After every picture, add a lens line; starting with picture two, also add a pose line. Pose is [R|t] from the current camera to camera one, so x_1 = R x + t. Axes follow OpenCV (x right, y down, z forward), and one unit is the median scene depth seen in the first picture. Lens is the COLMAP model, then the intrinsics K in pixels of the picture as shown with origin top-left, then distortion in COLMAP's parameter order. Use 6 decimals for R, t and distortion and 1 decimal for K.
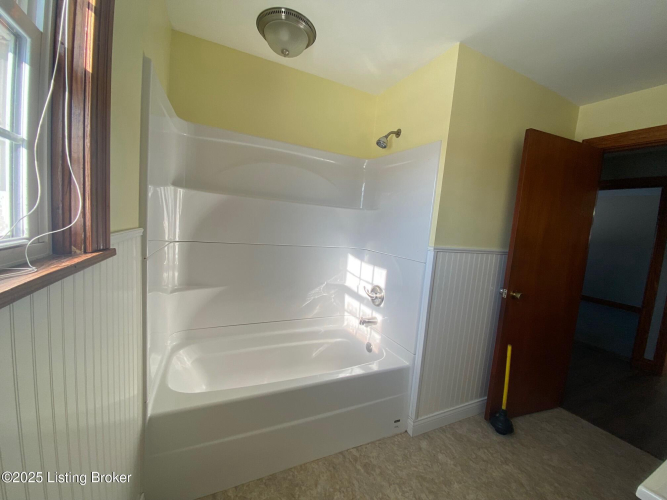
lens RADIAL K [[276.4, 0, 335.1], [0, 276.4, 251.5], [0, 0, 1]] dist [-0.003277, -0.002522]
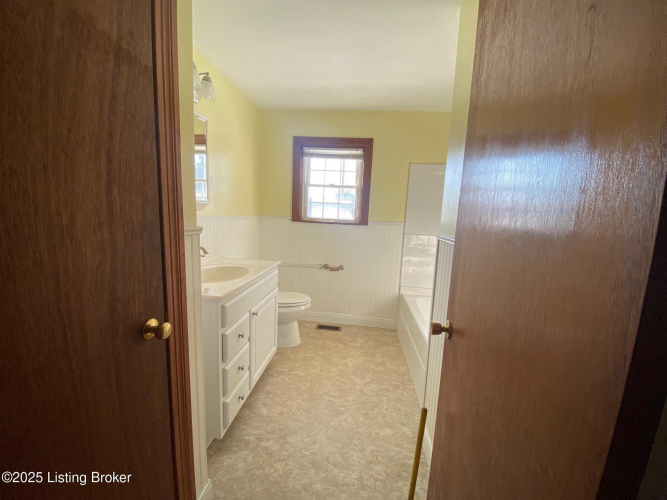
lens RADIAL K [[276.4, 0, 333.7], [0, 276.4, 252.5], [0, 0, 1]] dist [-0.003277, -0.002522]
pose [[-0.521900, 0.029054, -0.852512, 1.490589], [-0.160835, 0.978142, 0.131797, -0.031088], [0.837707, 0.205898, -0.505819, 1.317809]]
